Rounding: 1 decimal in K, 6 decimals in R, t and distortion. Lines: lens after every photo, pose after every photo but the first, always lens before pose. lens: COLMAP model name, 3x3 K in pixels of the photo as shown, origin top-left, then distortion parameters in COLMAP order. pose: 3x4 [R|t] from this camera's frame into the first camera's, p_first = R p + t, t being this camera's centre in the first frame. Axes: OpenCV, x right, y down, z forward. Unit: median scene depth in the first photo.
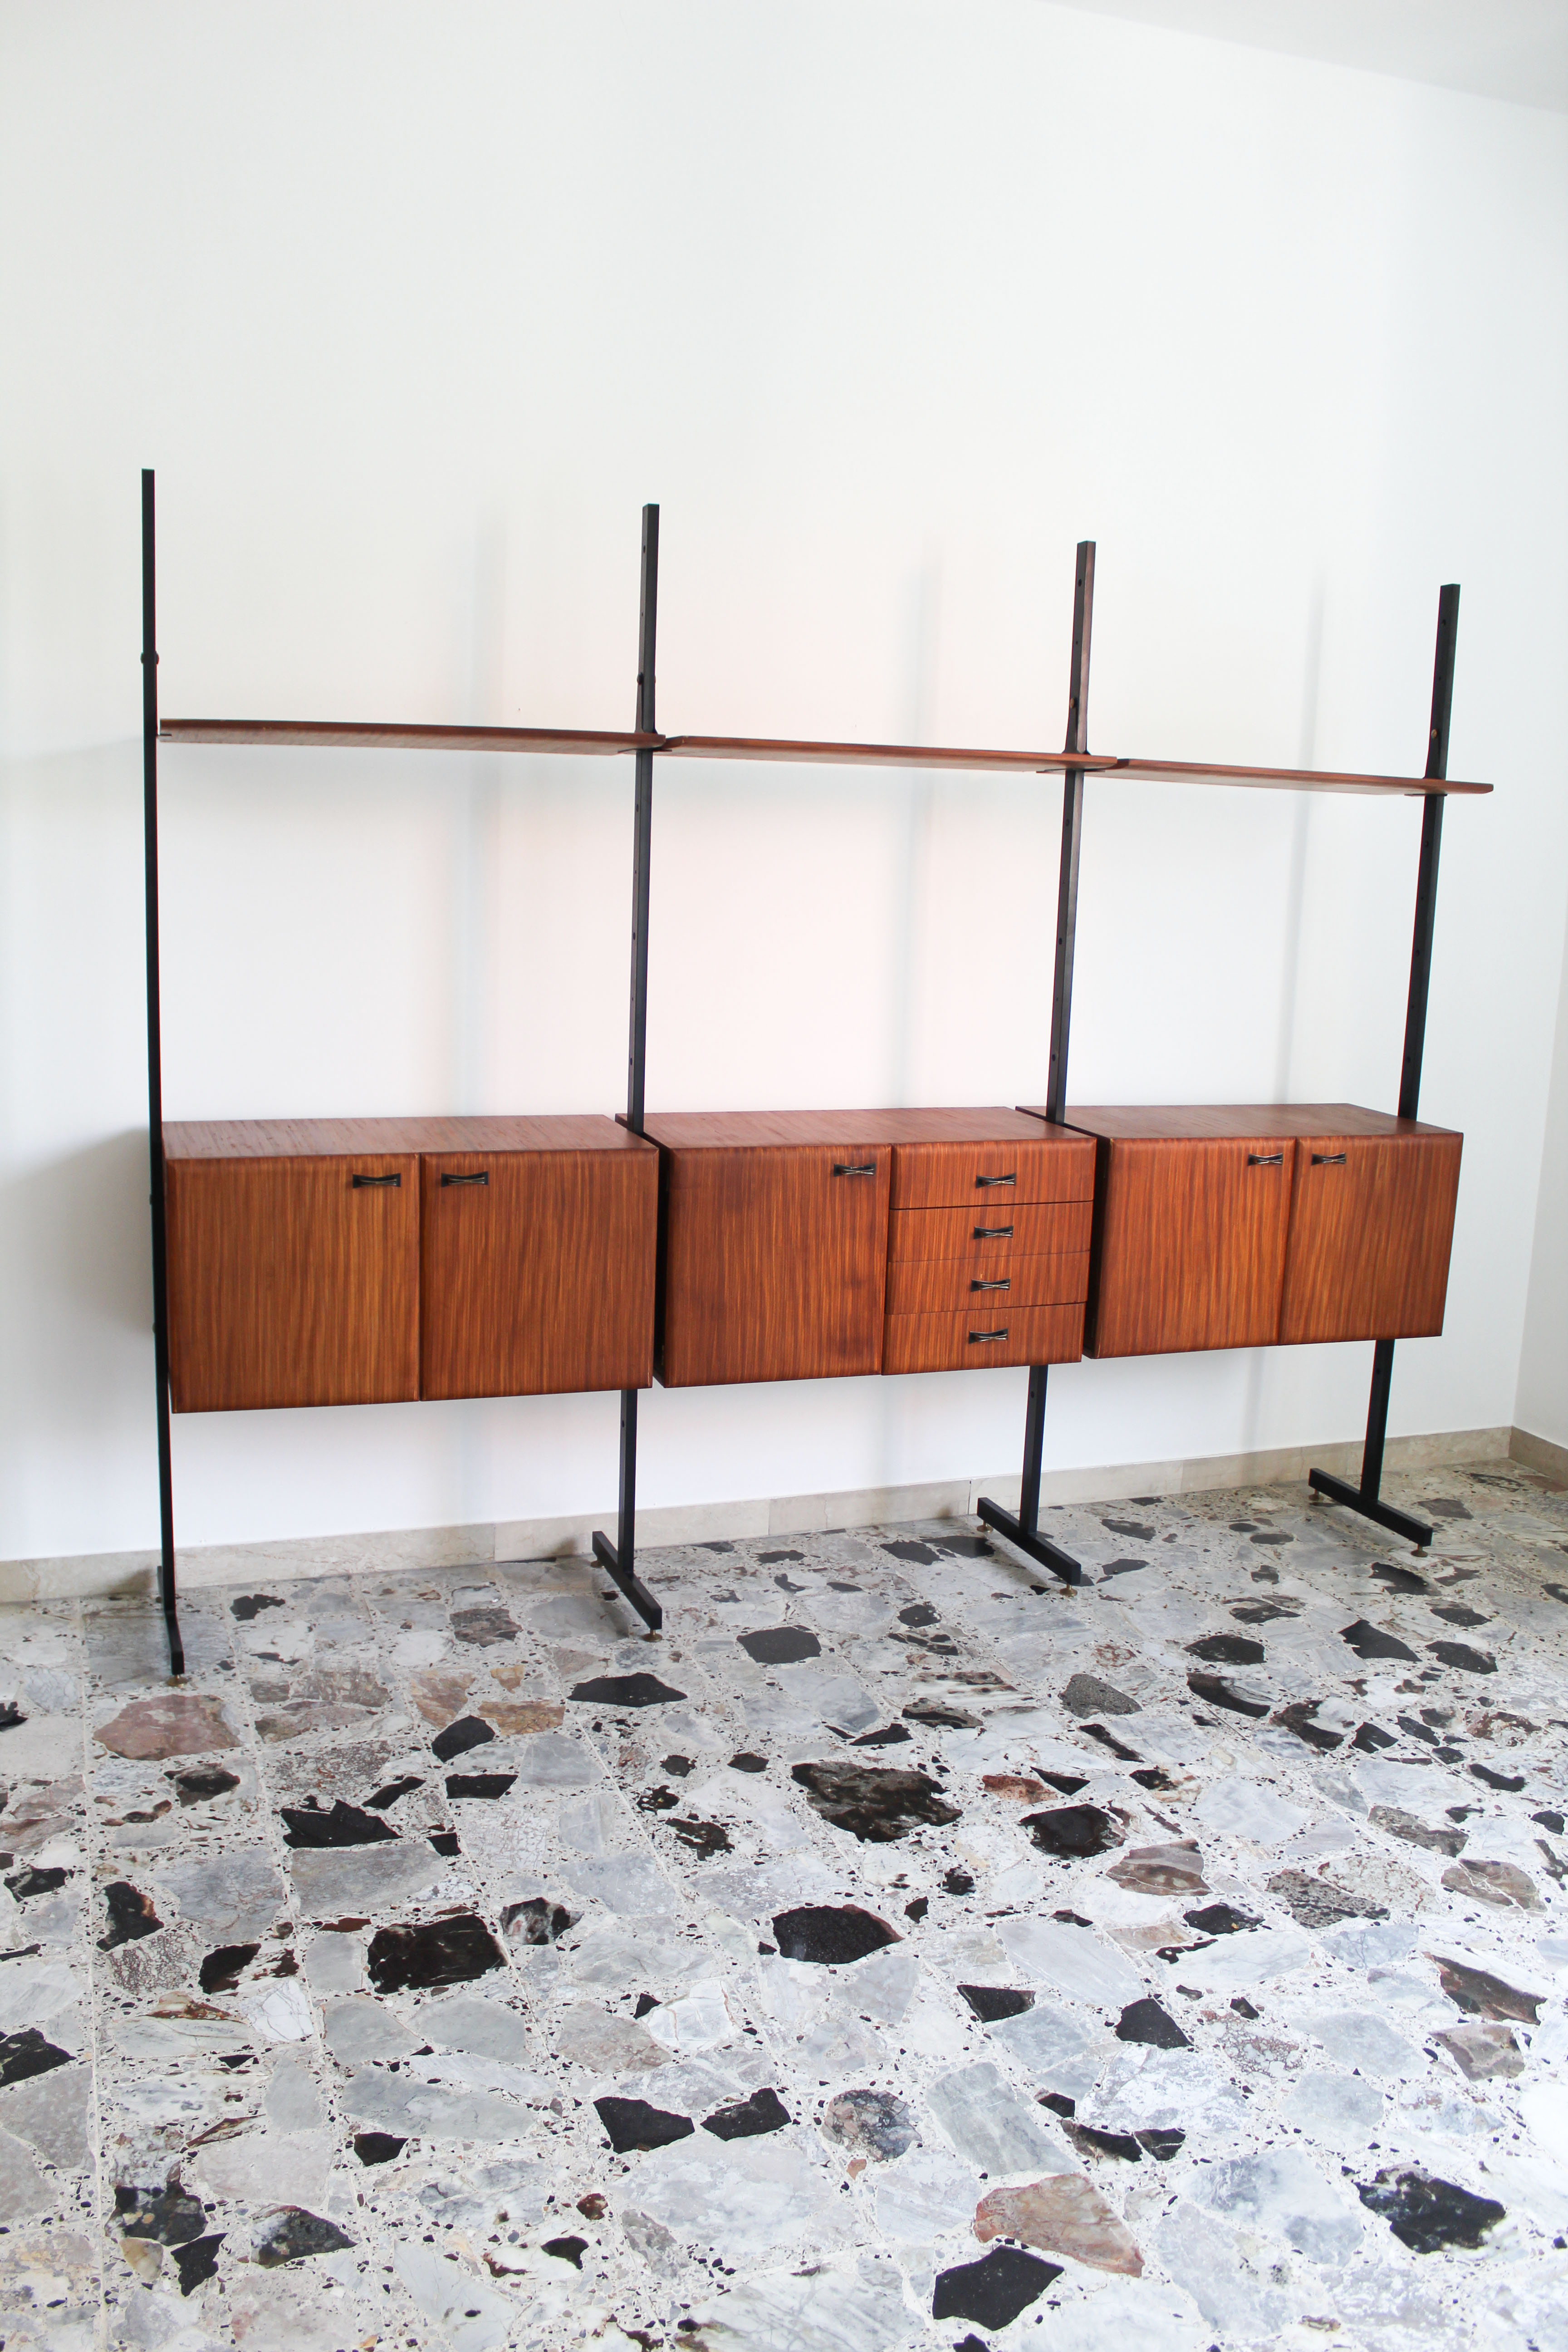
lens RADIAL K [[1942.0, 0, 767.2], [0, 1942.0, 1188.3], [0, 0, 1]] dist [-0.153472, 0.118702]
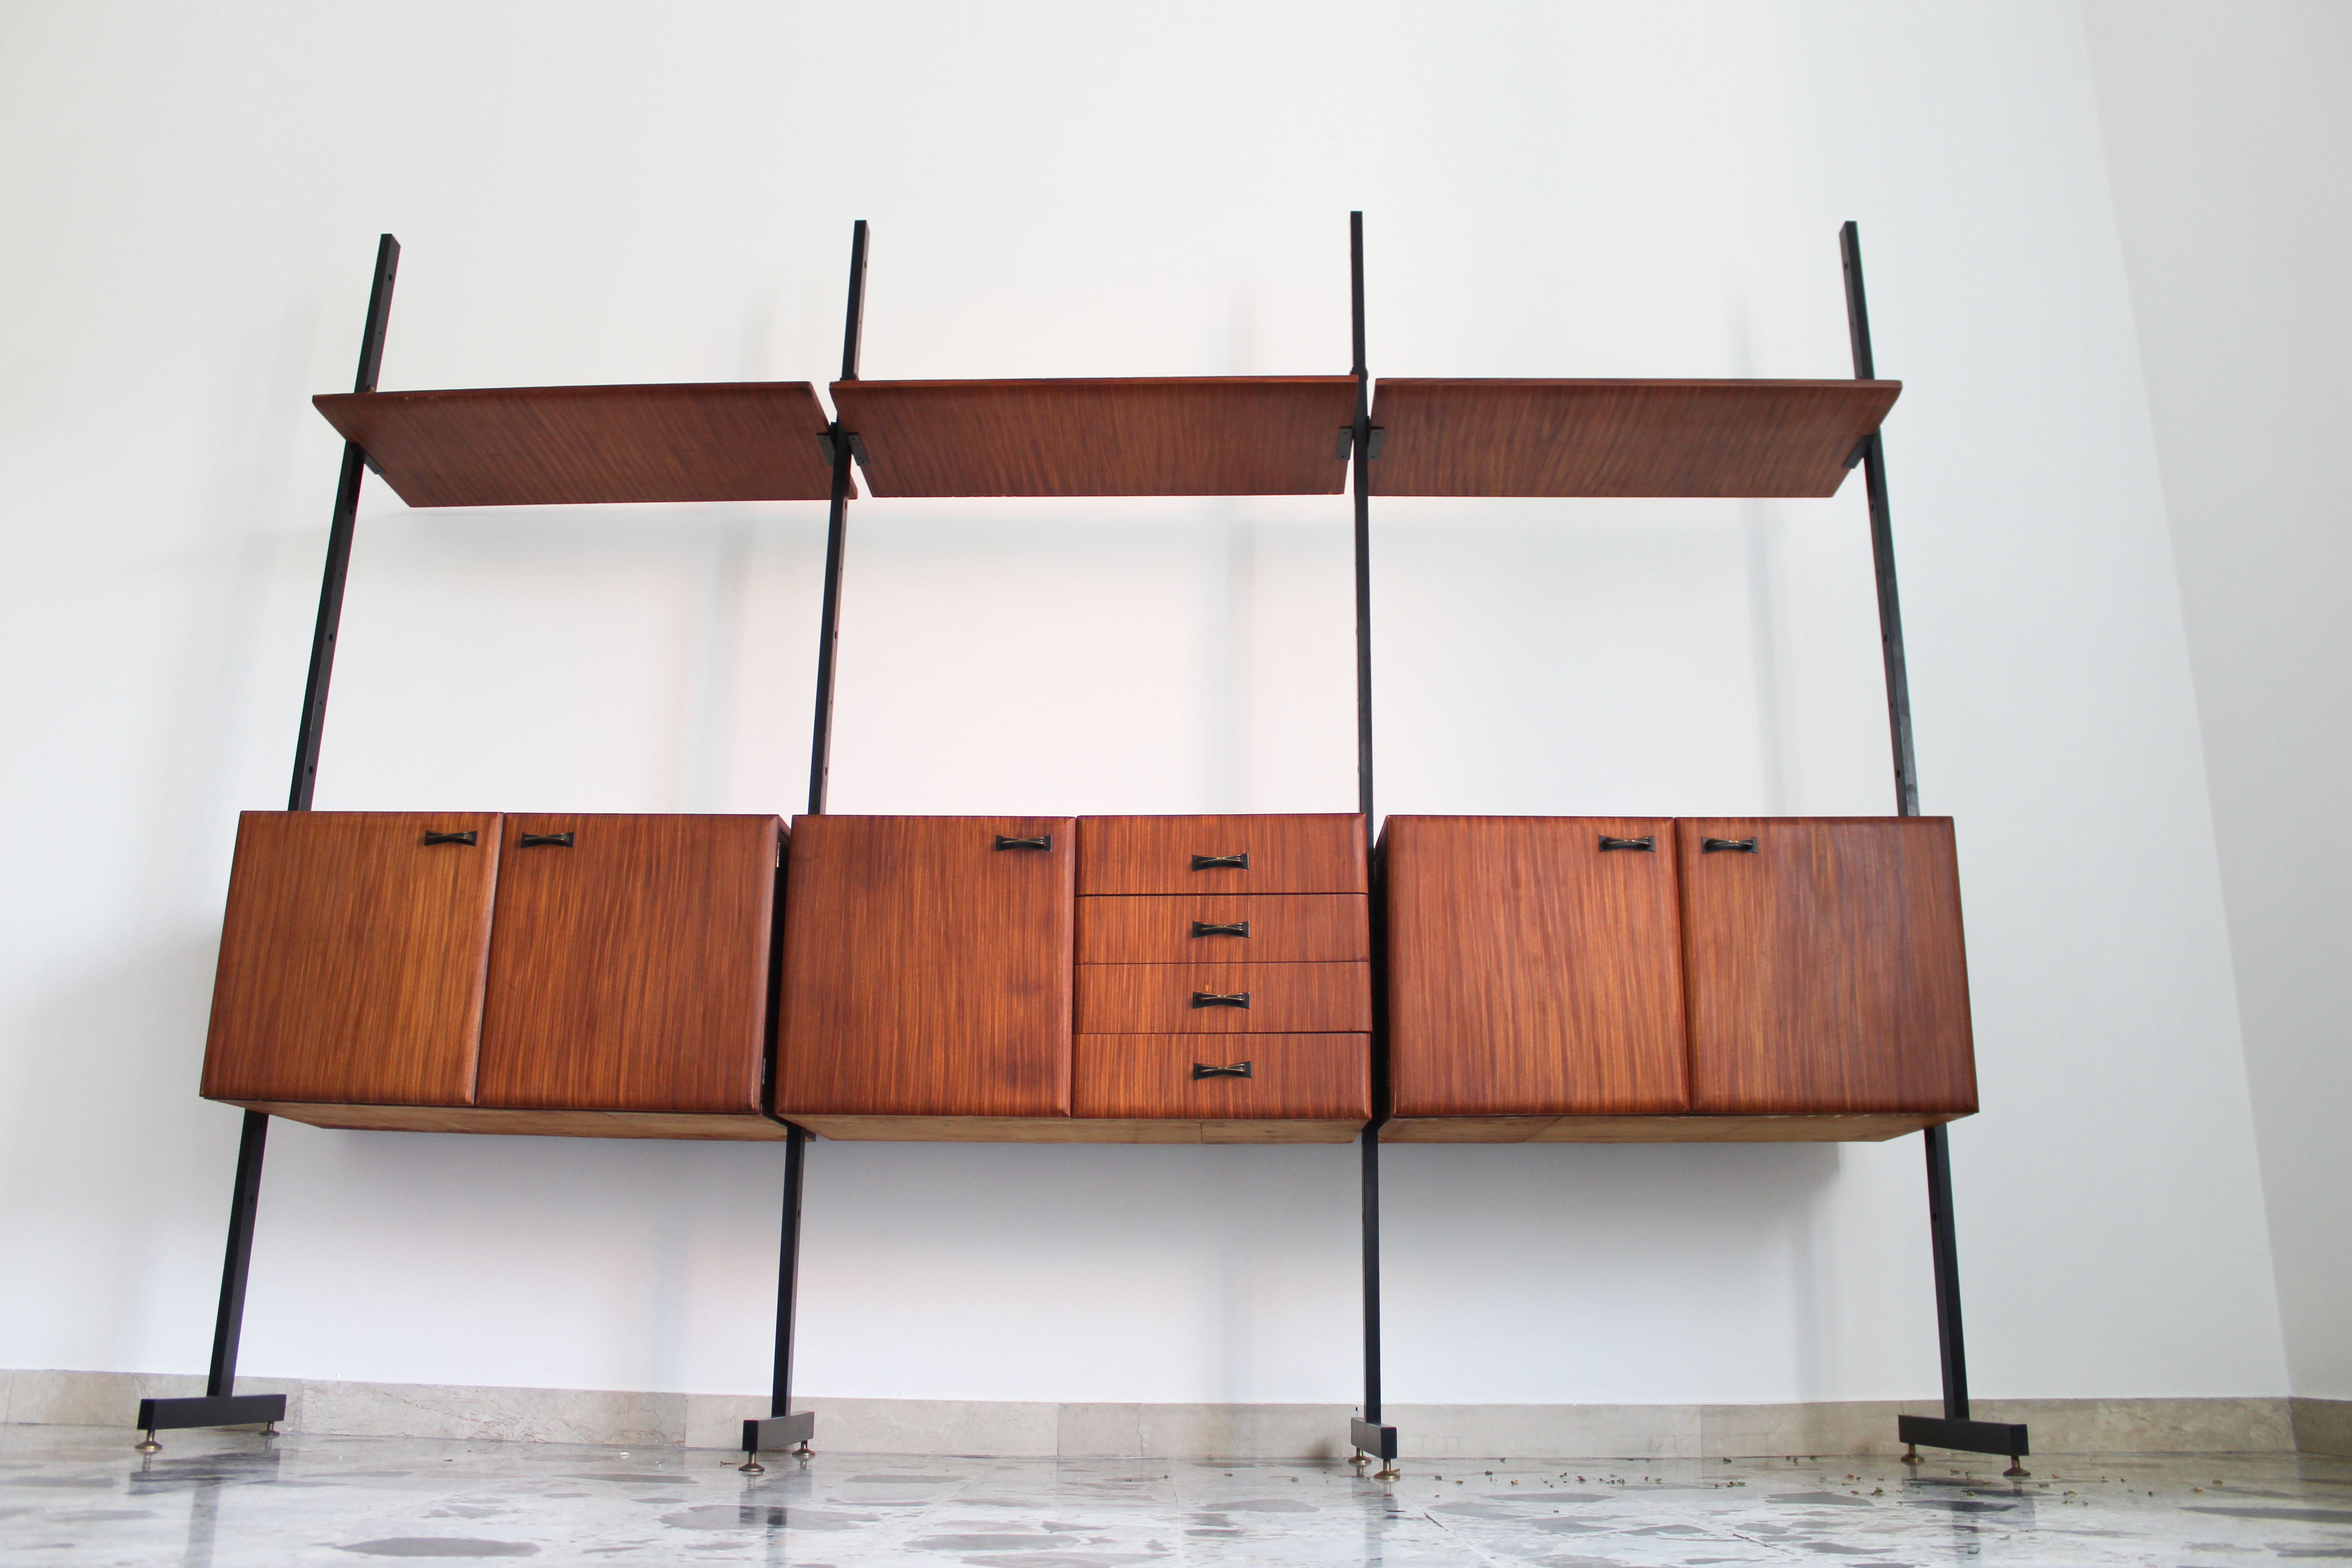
lens RADIAL K [[1942.0, 0, 1157.3], [0, 1942.0, 740.7], [0, 0, 1]] dist [-0.153472, 0.118702]
pose [[0.938929, -0.121109, -0.322093, 0.358534], [-0.041535, 0.889290, -0.455454, 0.314250], [0.341594, 0.441017, 0.829950, 0.340803]]
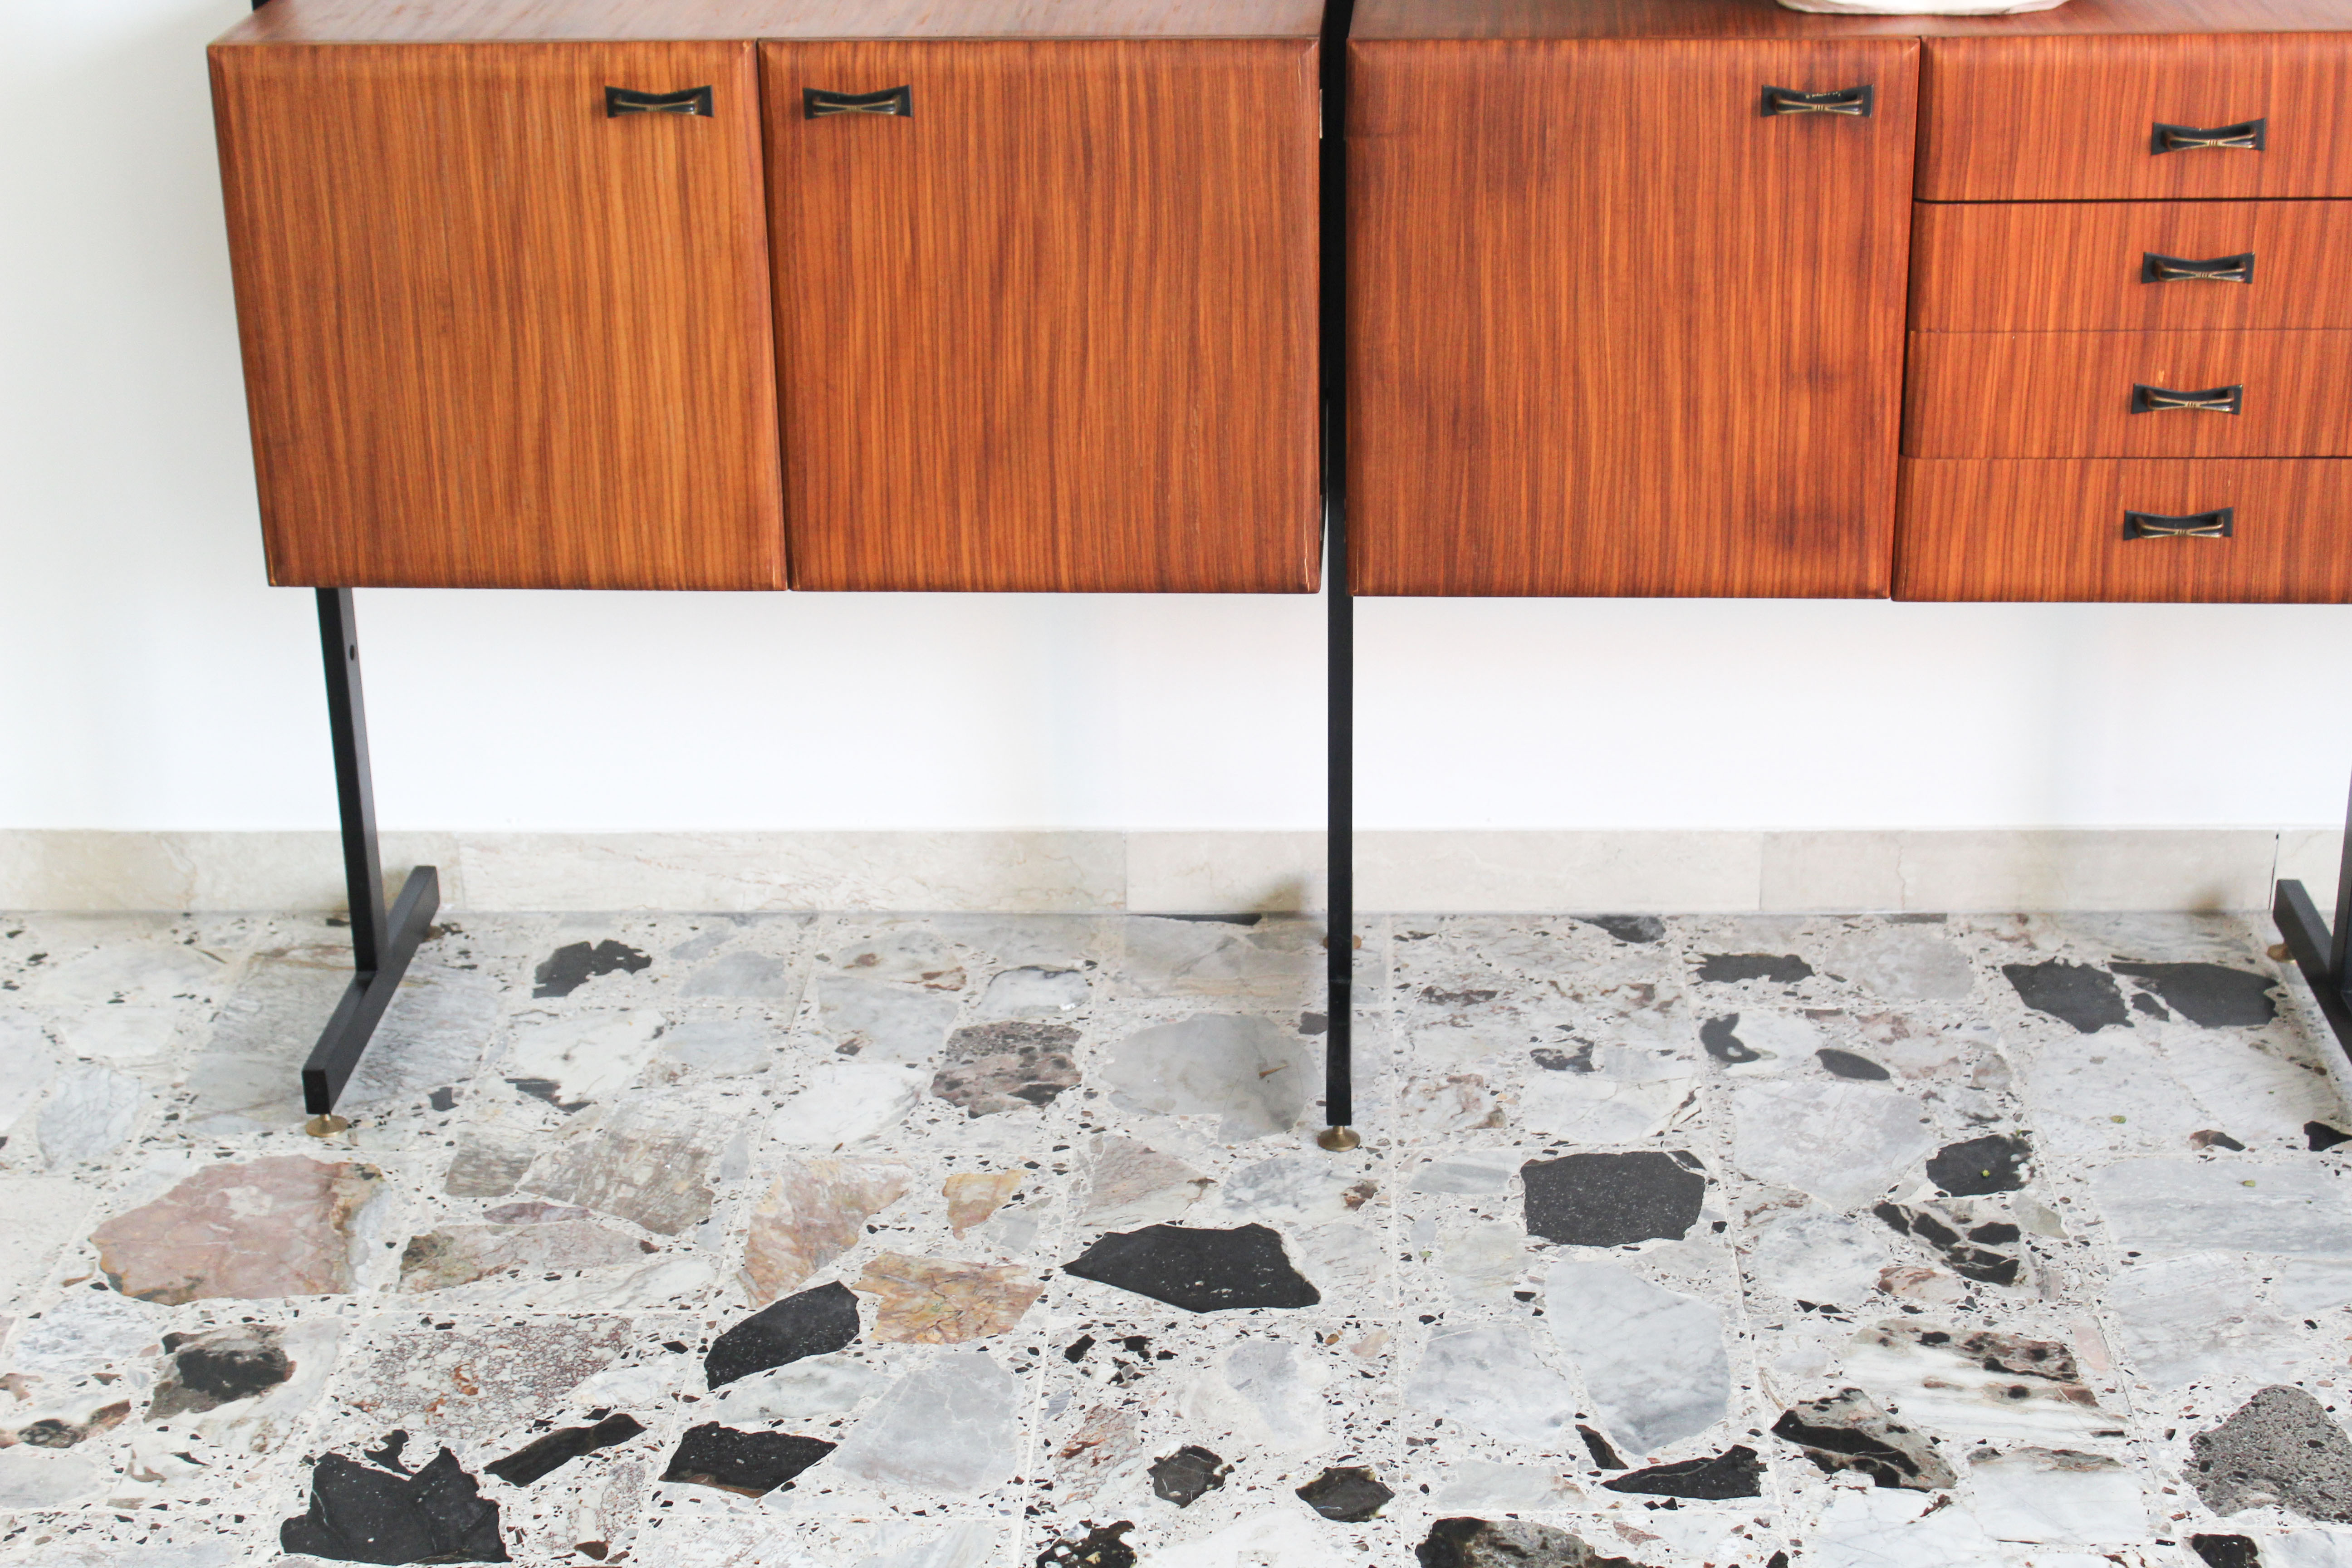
lens RADIAL K [[3754.9, 0, 1170.8], [0, 3754.9, 761.4], [0, 0, 1]] dist [-0.006584, 0.000000]
pose [[0.922522, 0.100172, -0.372717, 0.226184], [-0.019838, 0.976761, 0.213413, -0.039221], [0.385434, -0.189484, 0.903071, 0.218204]]
